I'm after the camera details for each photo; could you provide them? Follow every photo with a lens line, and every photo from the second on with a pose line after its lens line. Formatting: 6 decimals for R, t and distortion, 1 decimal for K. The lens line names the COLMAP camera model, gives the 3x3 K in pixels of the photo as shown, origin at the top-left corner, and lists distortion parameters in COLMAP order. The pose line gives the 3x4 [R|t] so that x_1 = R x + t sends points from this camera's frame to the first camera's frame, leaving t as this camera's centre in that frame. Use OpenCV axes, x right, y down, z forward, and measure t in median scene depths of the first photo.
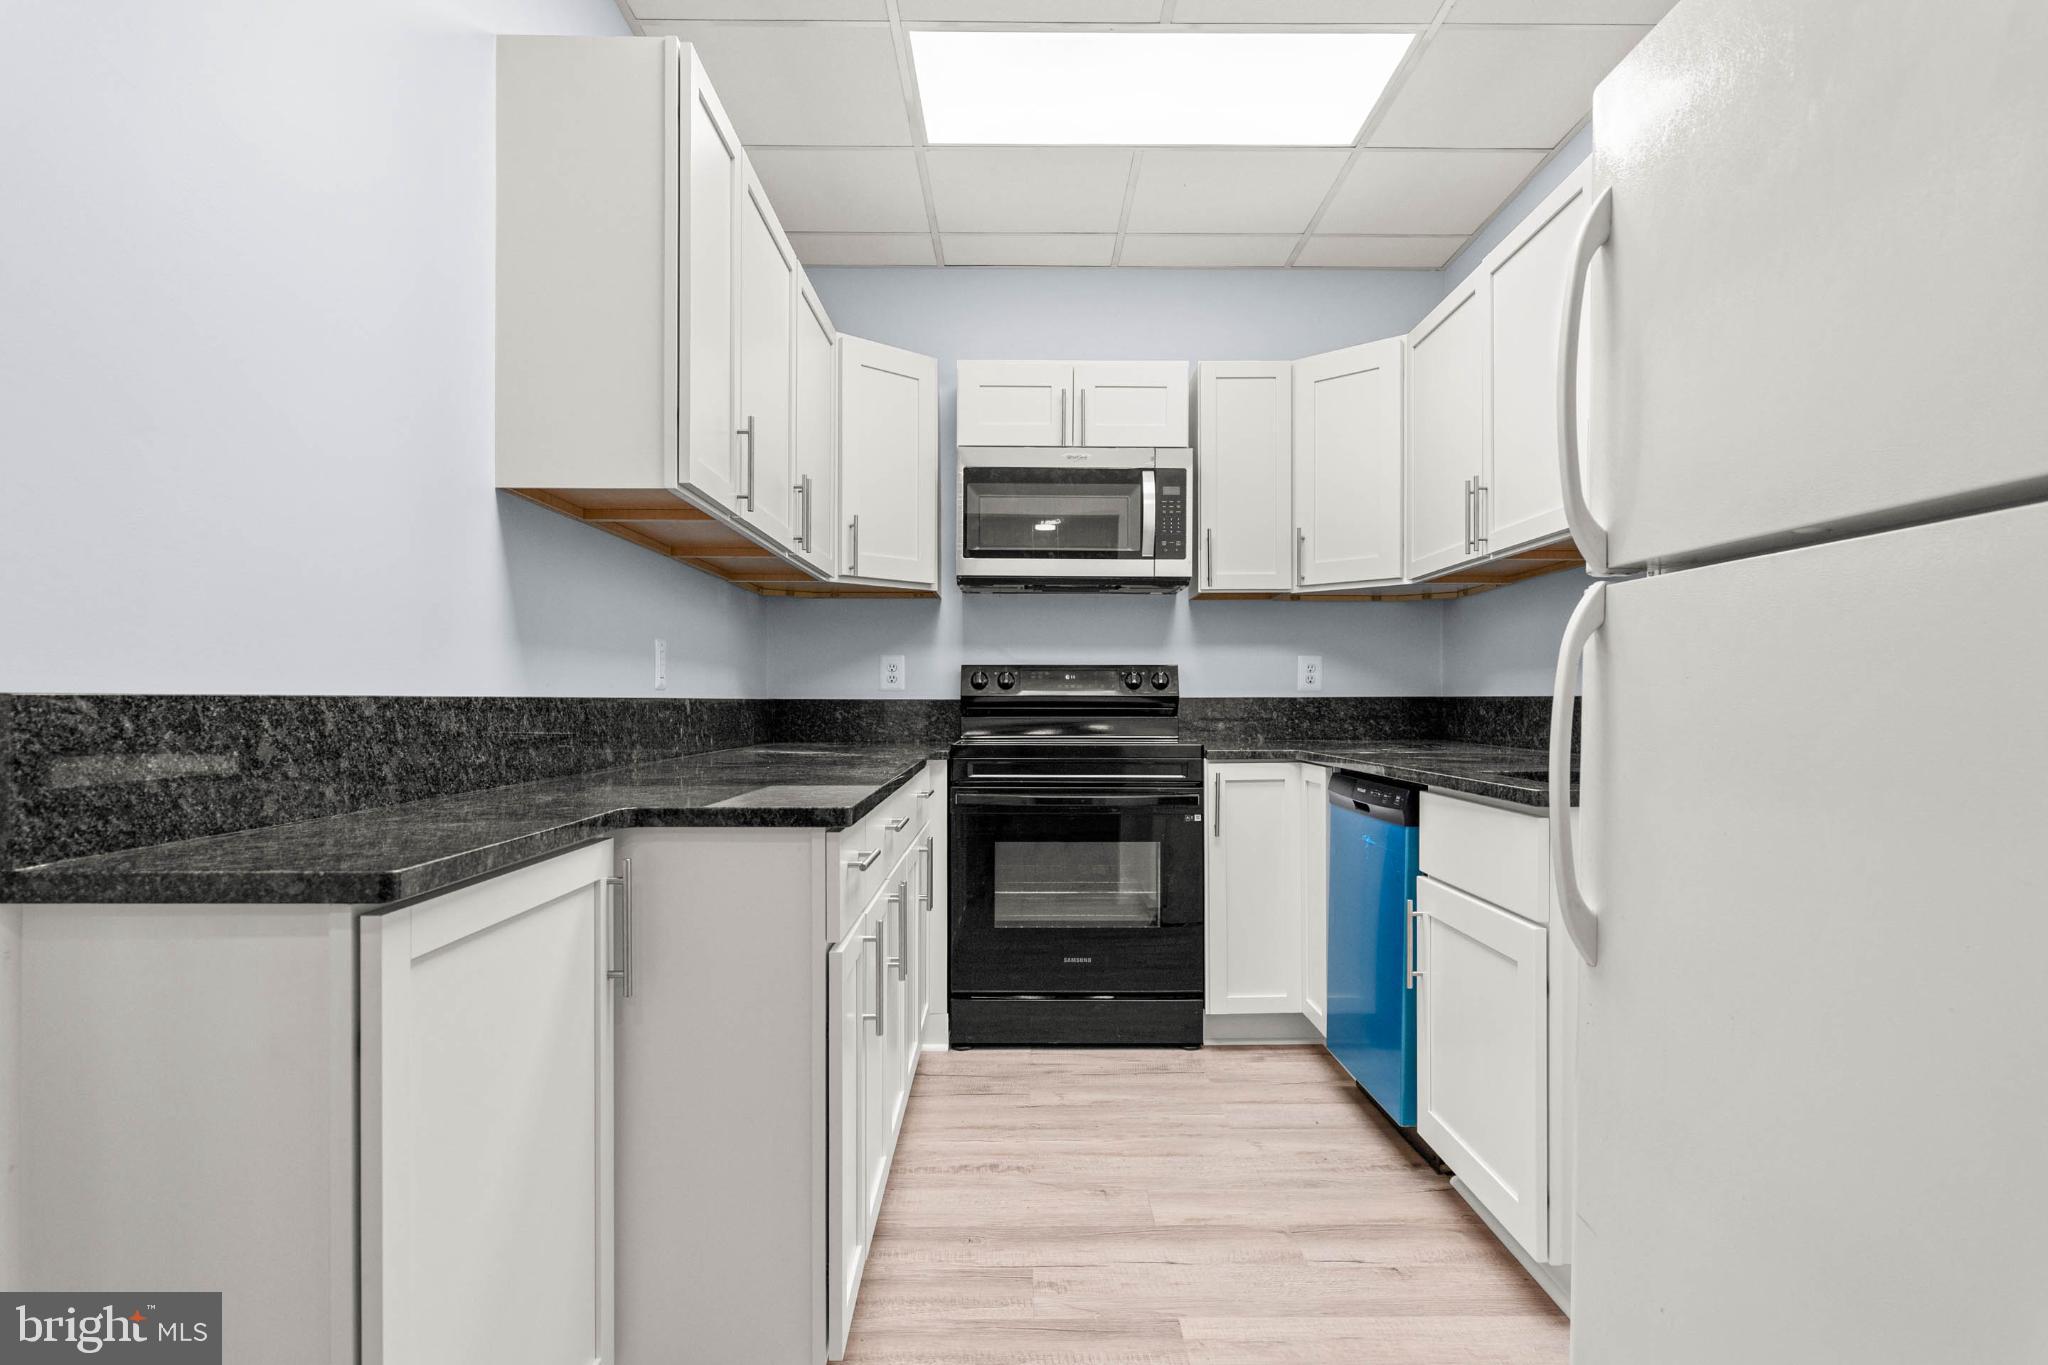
lens RADIAL K [[1181.2, 0, 1022.7], [0, 1181.2, 709.1], [0, 0, 1]] dist [-0.002748, -0.001319]
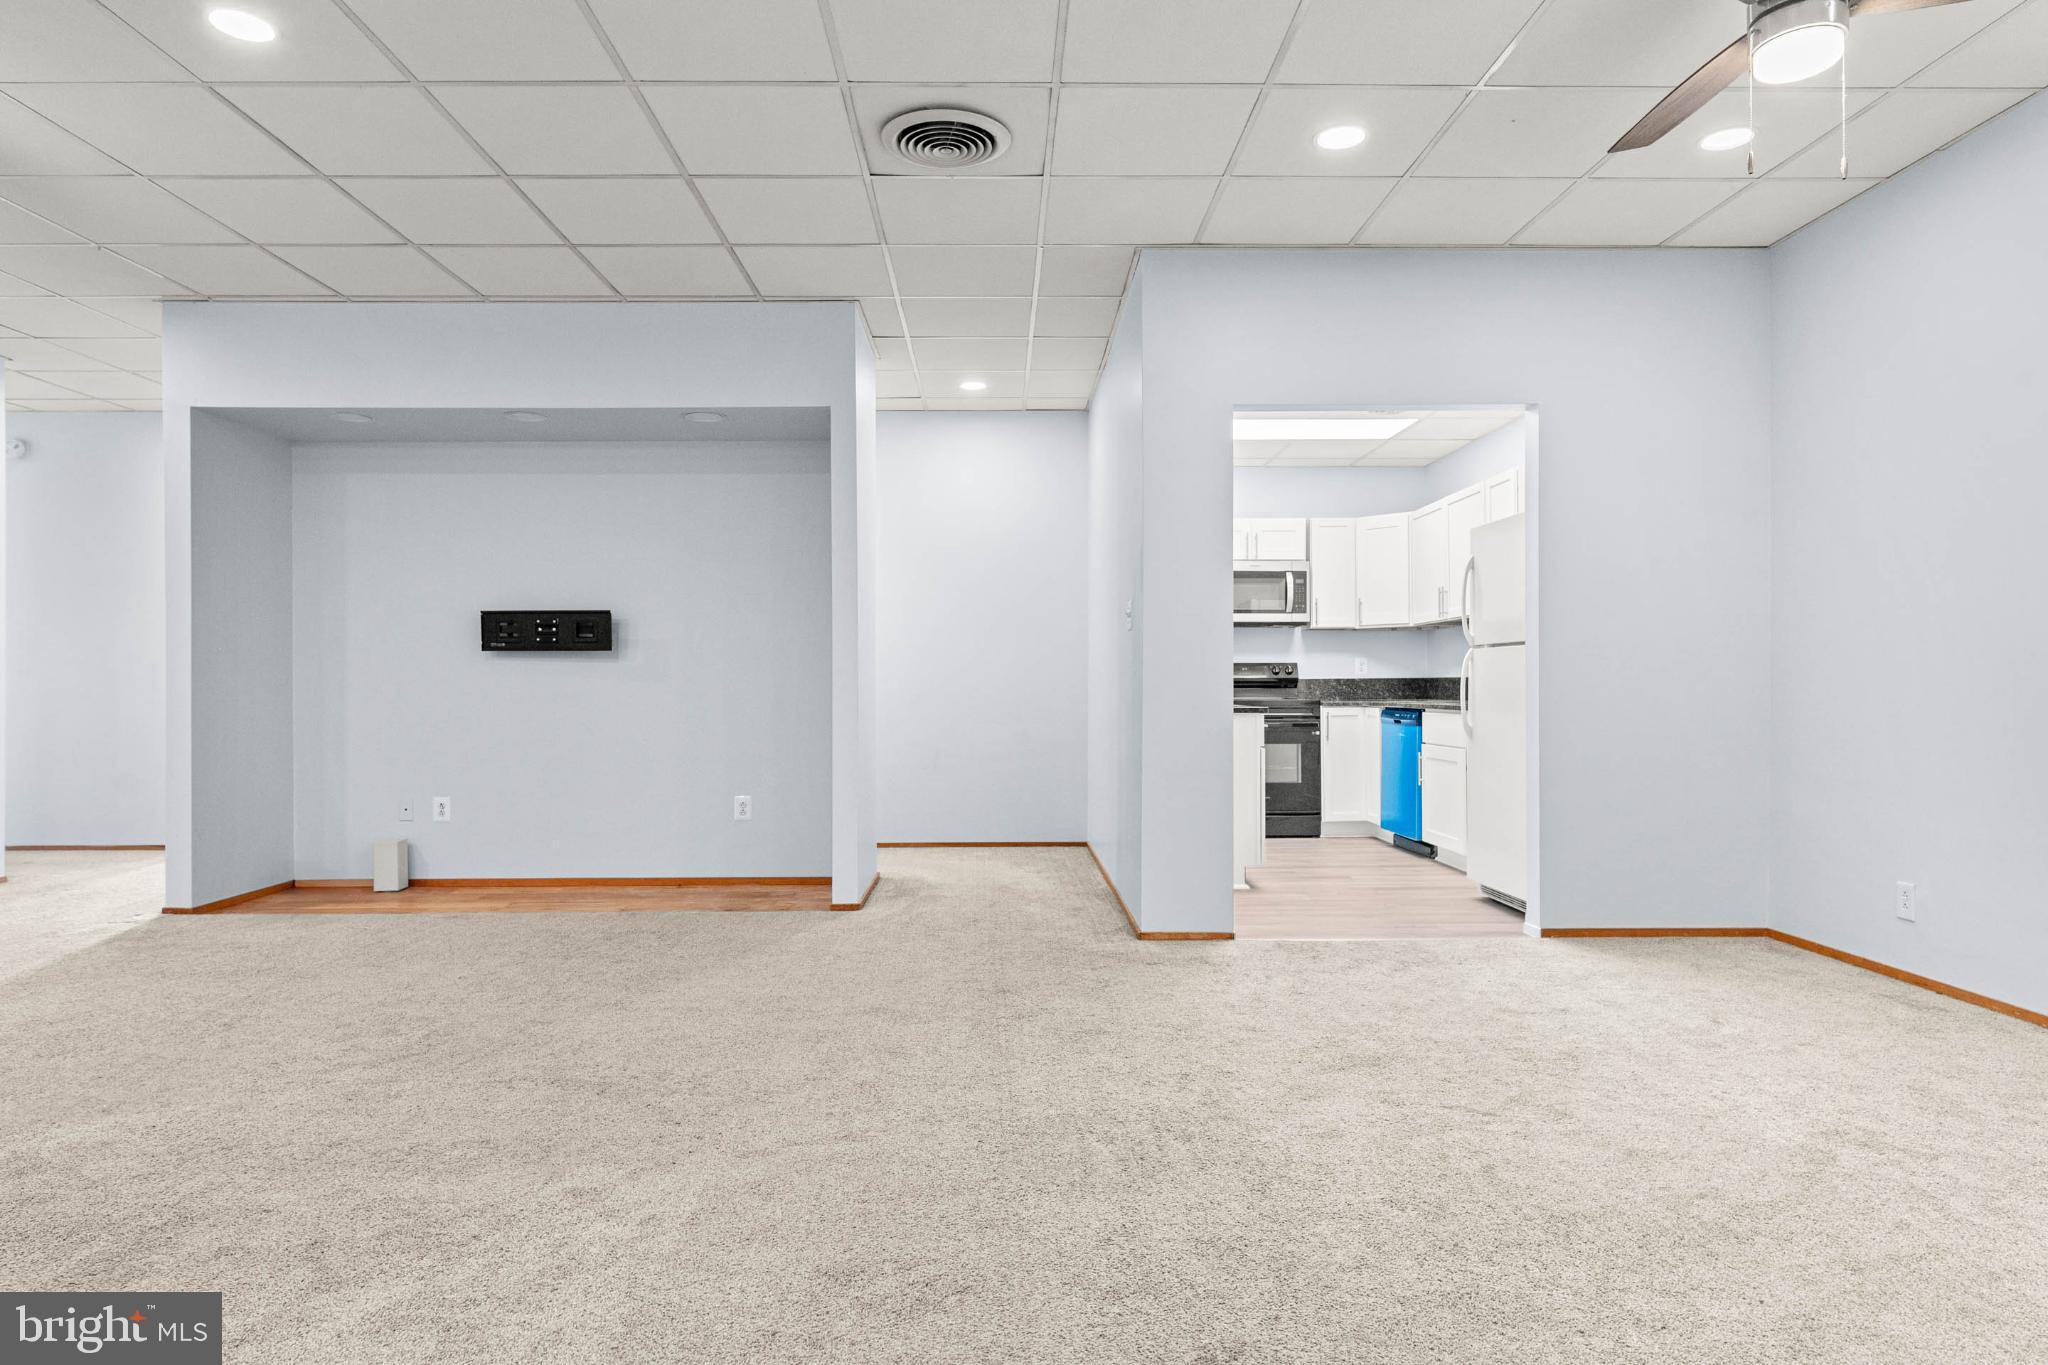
lens RADIAL K [[1181.2, 0, 1011.3], [0, 1181.2, 679.3], [0, 0, 1]] dist [-0.002748, -0.001319]
pose [[0.999865, -0.003295, 0.016071, -0.456265], [0.003524, 0.999892, -0.014257, 0.021461], [-0.016022, 0.014312, 0.999769, -1.188861]]
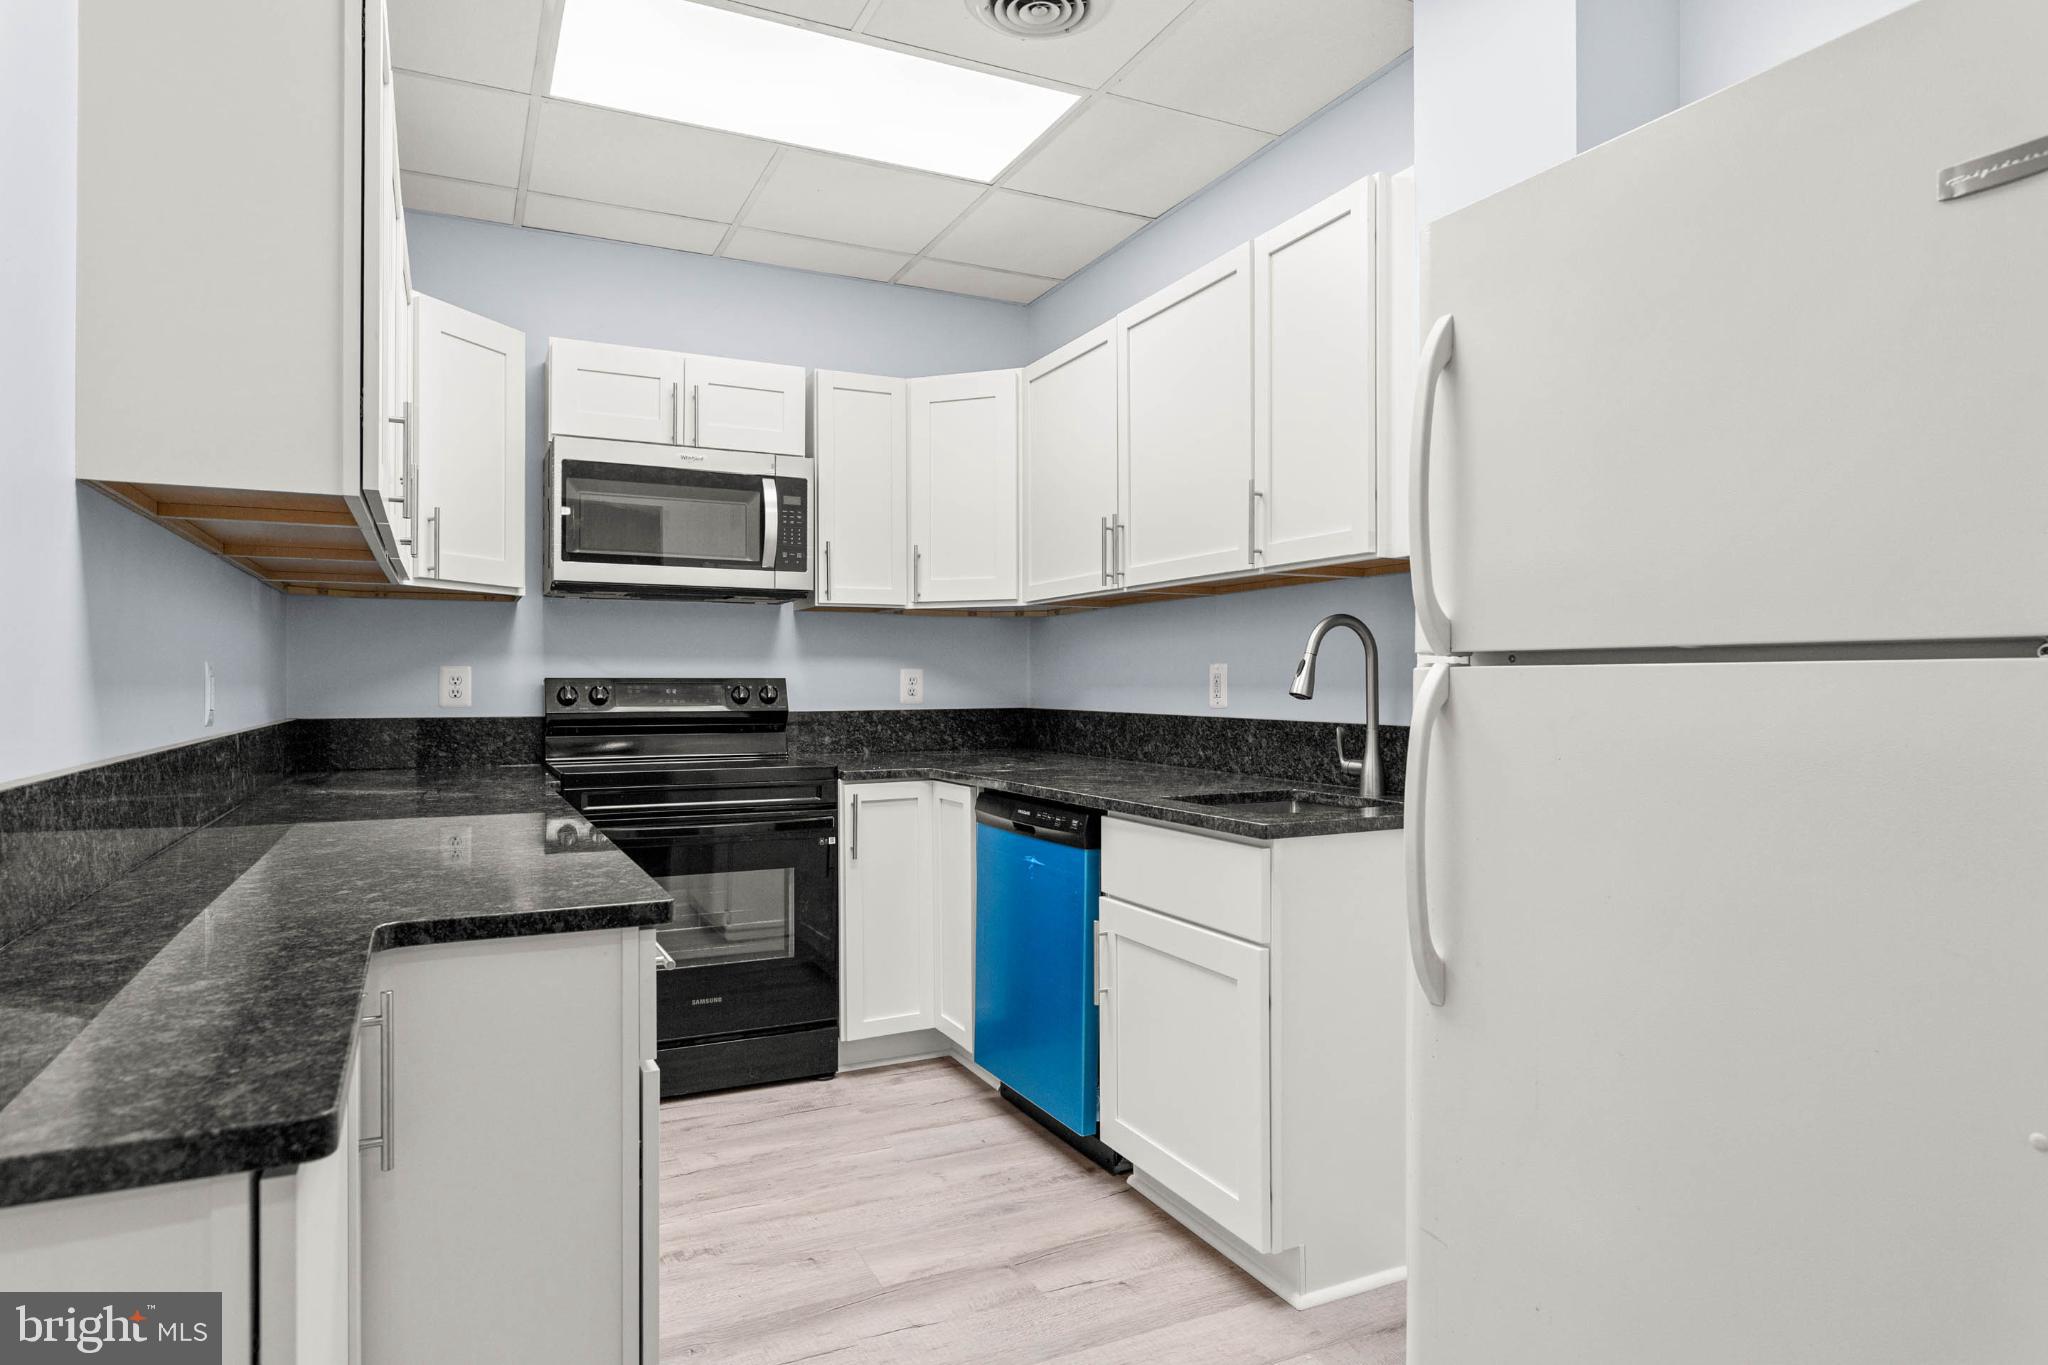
lens RADIAL K [[1181.2, 0, 1001.7], [0, 1181.2, 682.5], [0, 0, 1]] dist [-0.002748, -0.001319]
pose [[0.904698, -0.001897, 0.426050, -0.139069], [0.004613, 0.999975, -0.005343, -0.032296], [-0.426029, 0.006799, 0.904684, 0.058948]]
